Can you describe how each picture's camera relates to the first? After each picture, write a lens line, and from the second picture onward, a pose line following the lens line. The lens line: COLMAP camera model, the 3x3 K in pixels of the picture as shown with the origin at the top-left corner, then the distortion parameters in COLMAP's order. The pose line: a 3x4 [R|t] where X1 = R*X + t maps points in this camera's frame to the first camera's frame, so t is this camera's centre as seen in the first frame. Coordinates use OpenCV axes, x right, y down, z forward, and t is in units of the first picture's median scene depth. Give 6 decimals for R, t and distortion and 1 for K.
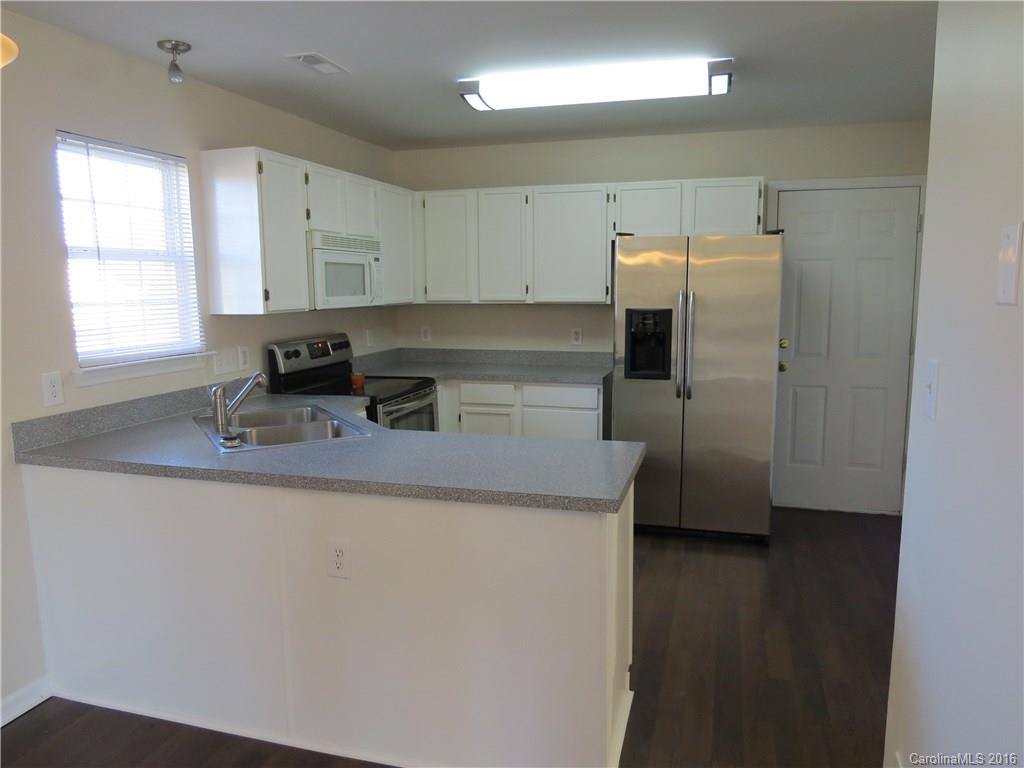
lens RADIAL K [[734.2, 0, 509.3], [0, 734.2, 387.2], [0, 0, 1]] dist [-0.015724, 0.006789]
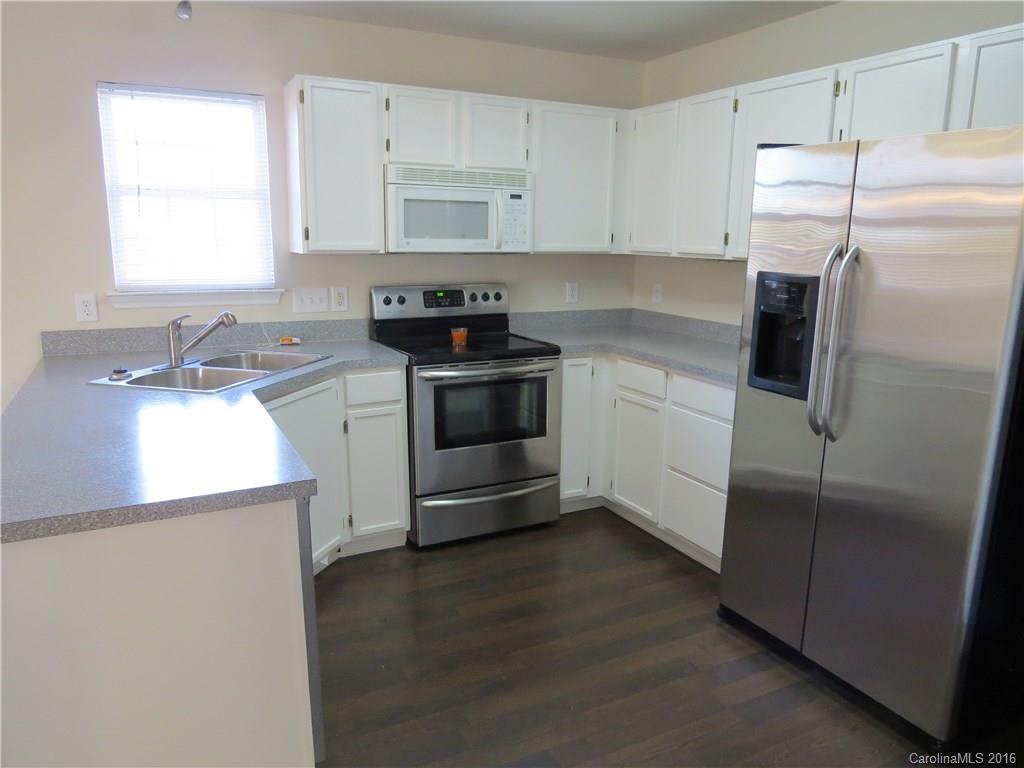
lens RADIAL K [[734.2, 0, 509.3], [0, 734.2, 387.2], [0, 0, 1]] dist [-0.015724, 0.006789]
pose [[0.687925, 0.167928, -0.706087, 0.469277], [-0.121309, 0.985783, 0.116258, -0.060252], [0.715572, 0.005678, 0.698516, 0.438645]]
